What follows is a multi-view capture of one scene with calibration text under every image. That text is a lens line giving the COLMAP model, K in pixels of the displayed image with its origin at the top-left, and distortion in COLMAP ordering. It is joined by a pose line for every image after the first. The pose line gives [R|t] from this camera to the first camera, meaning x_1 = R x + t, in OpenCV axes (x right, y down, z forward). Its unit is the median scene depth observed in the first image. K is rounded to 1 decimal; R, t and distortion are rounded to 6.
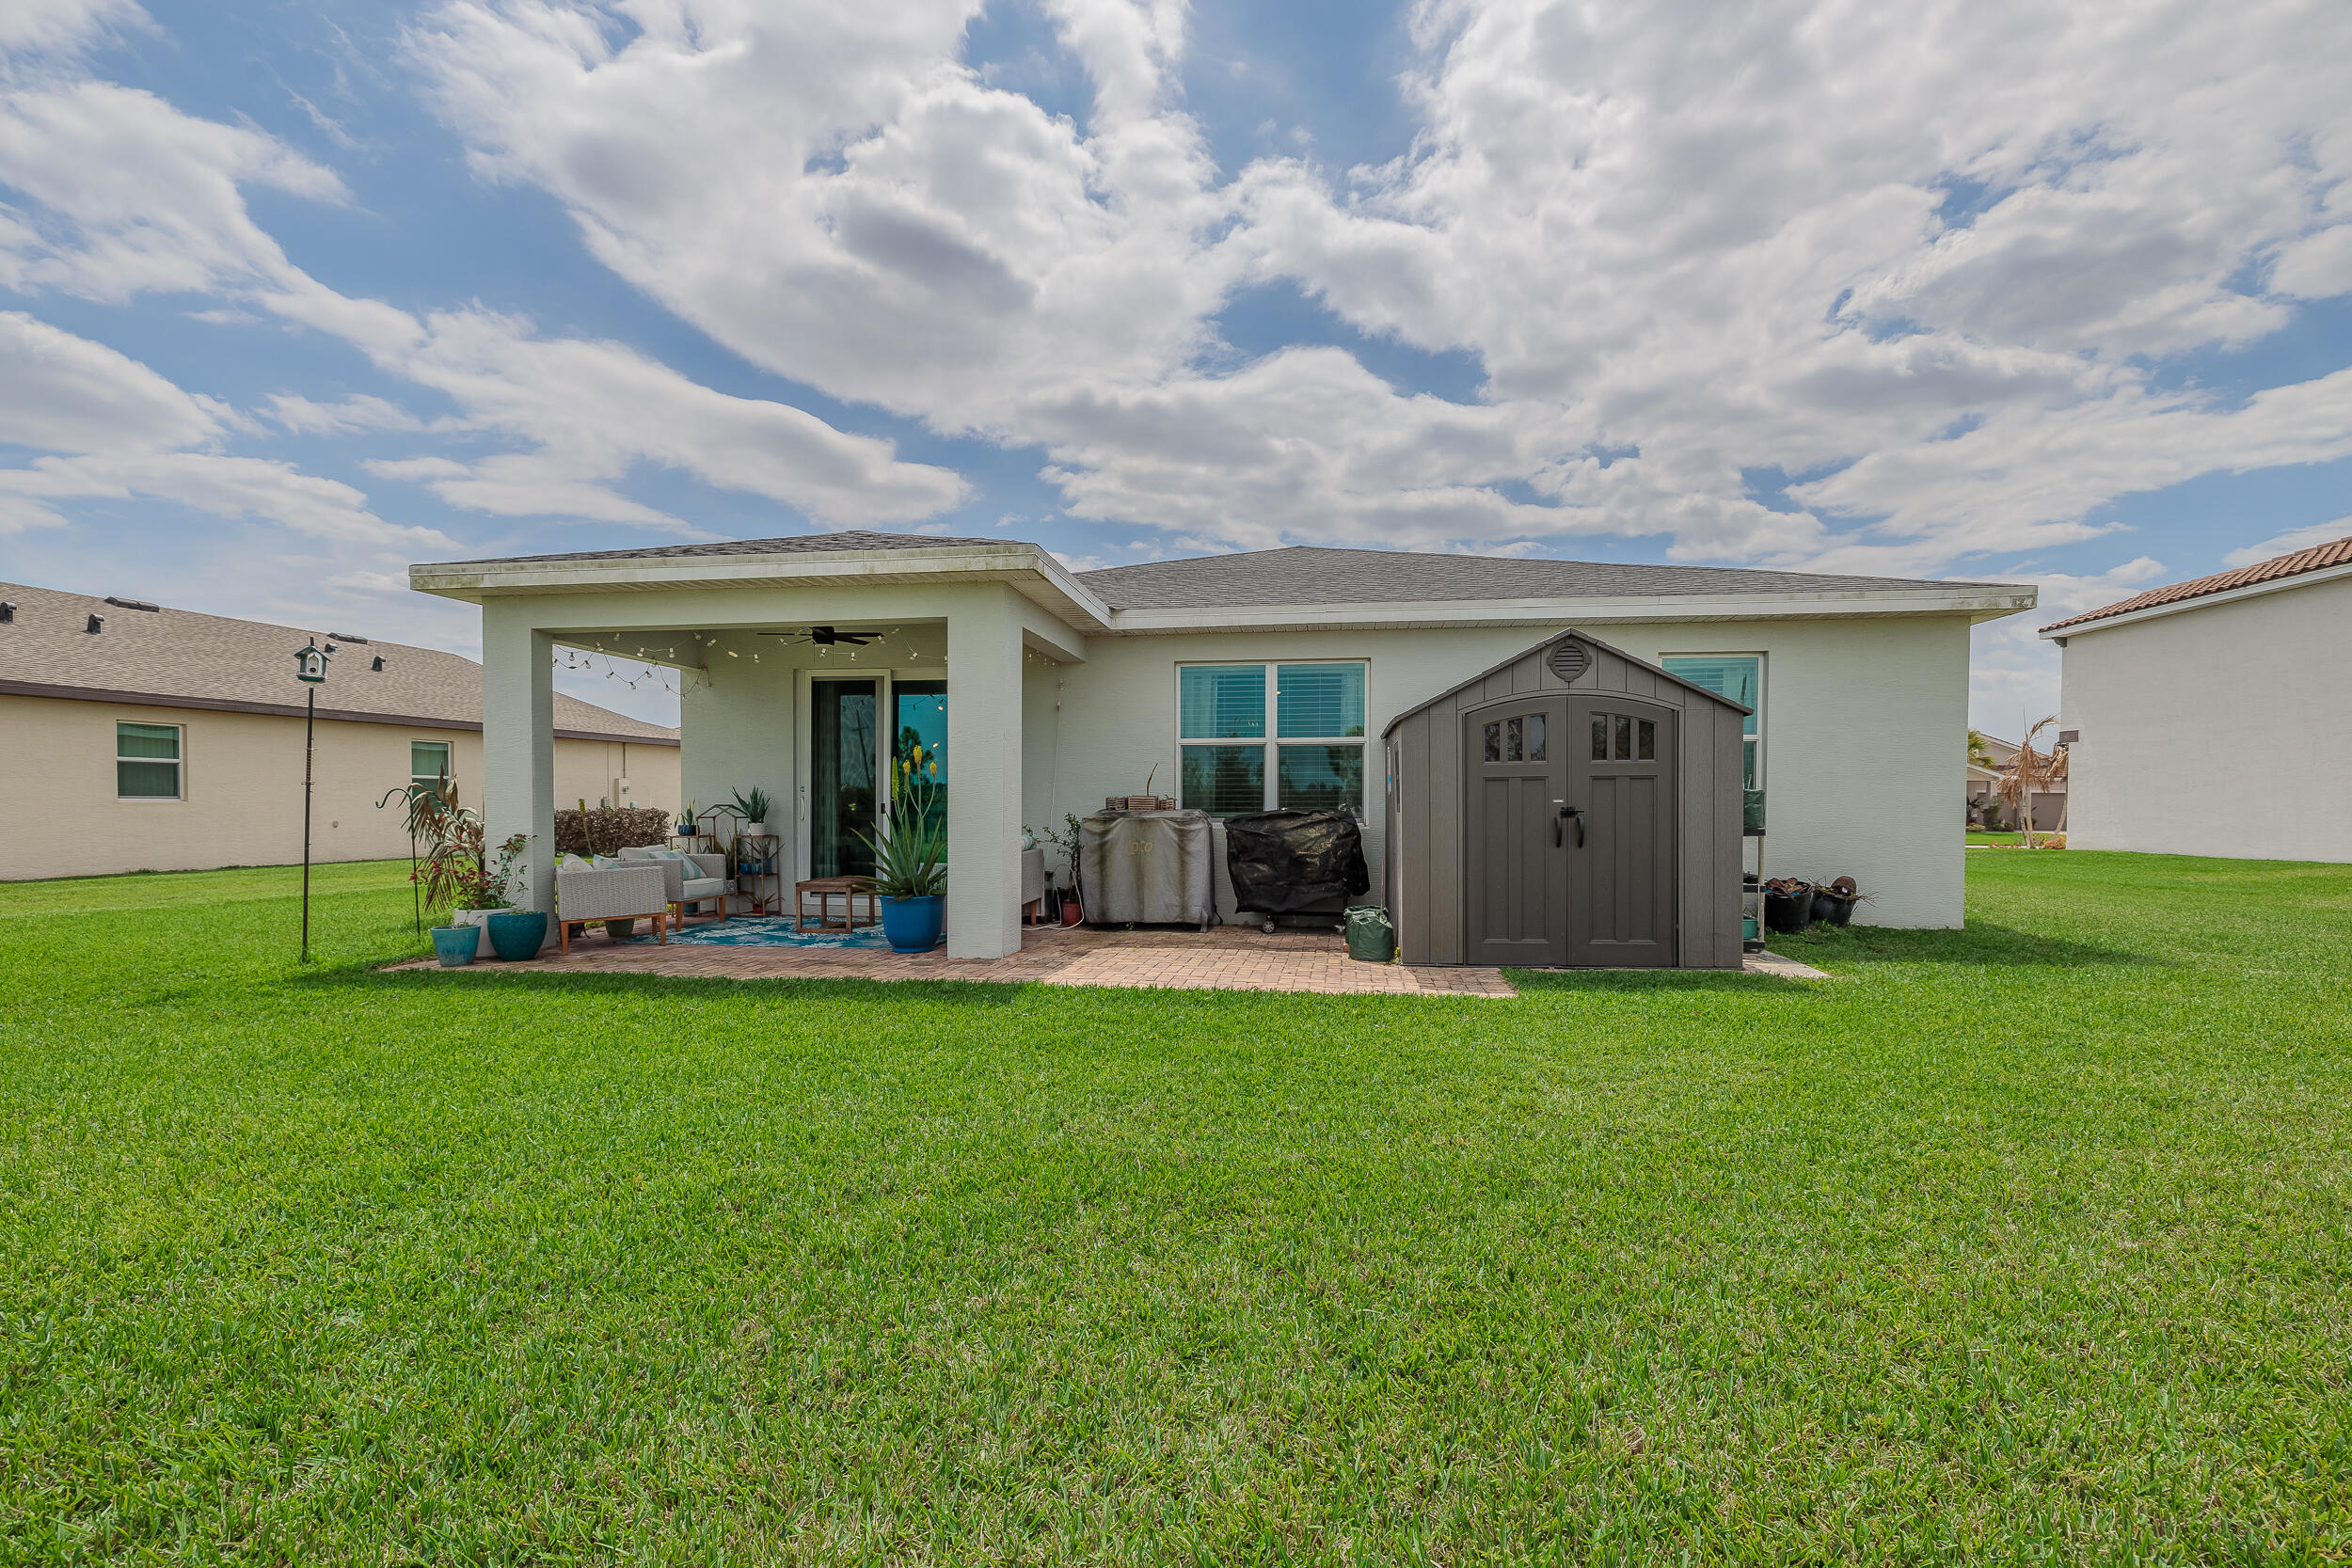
lens RADIAL K [[1000.5, 0, 1173.5], [0, 1000.5, 792.4], [0, 0, 1]] dist [0.000239, -0.000088]
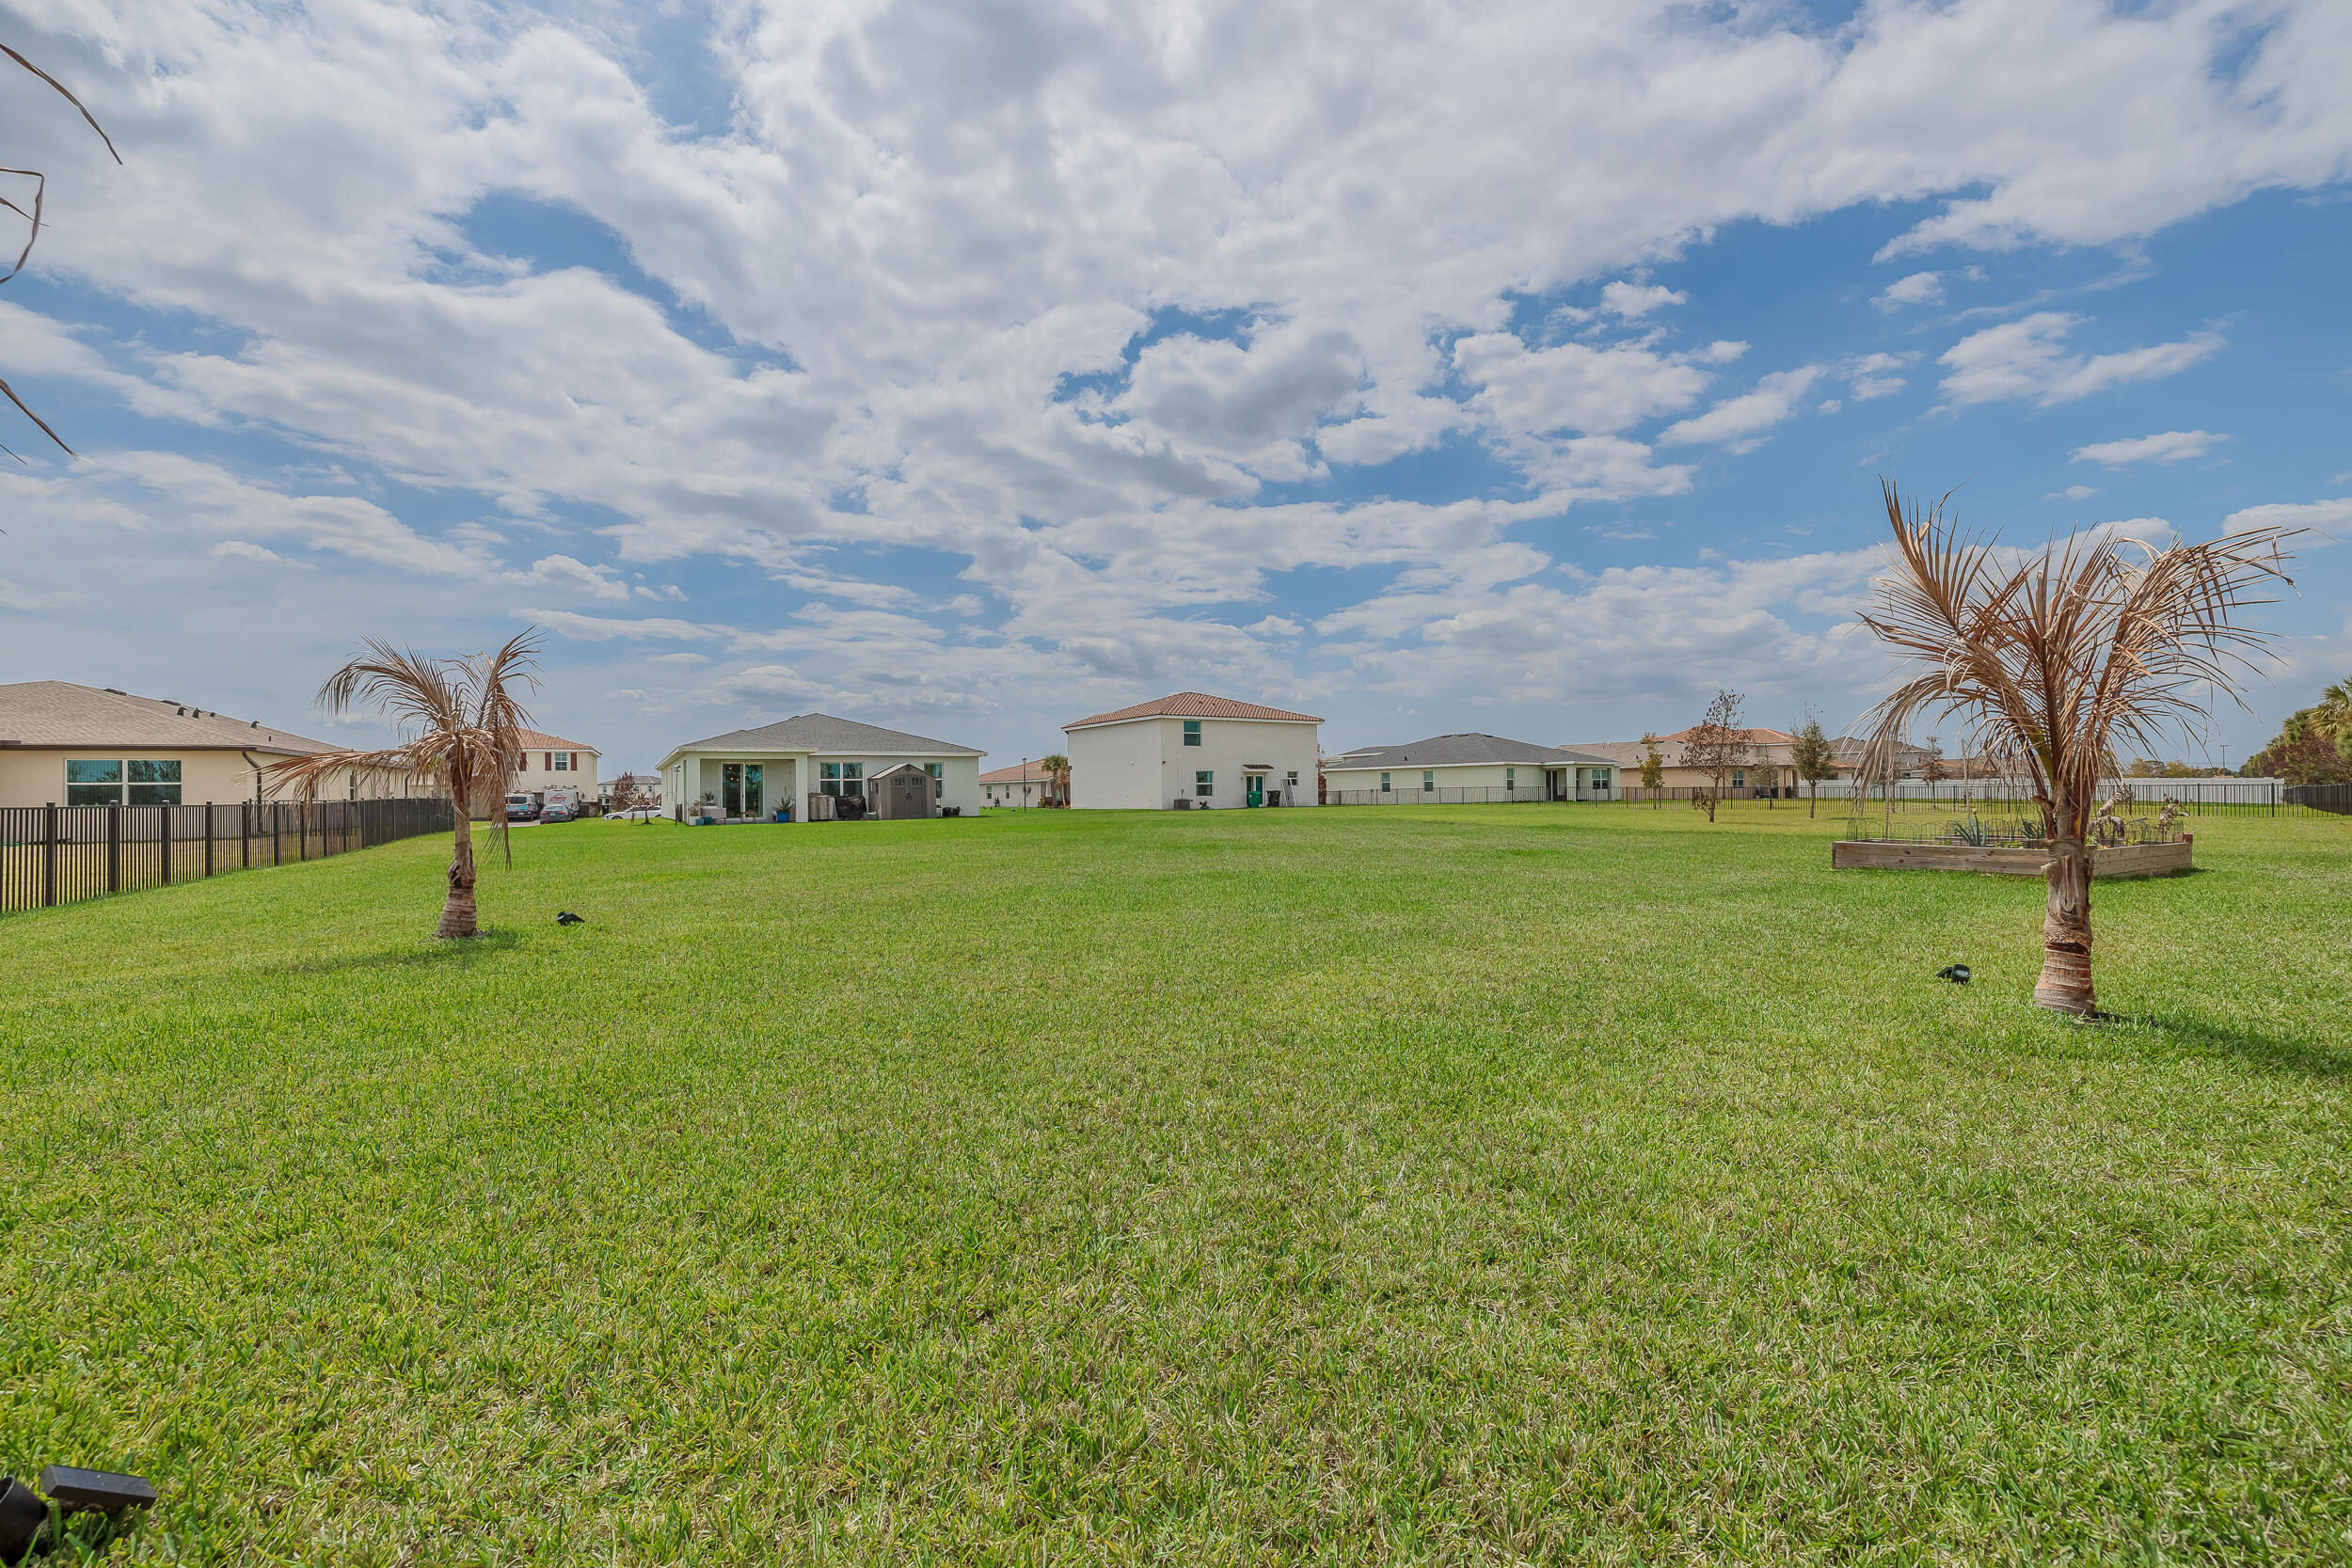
lens RADIAL K [[1000.5, 0, 1178.3], [0, 1000.5, 779.1], [0, 0, 1]] dist [0.000239, -0.000088]
pose [[0.782171, -0.009572, 0.622990, -1.539726], [0.010458, 0.999943, 0.002233, -0.048287], [-0.622976, 0.004768, 0.782227, -3.486818]]
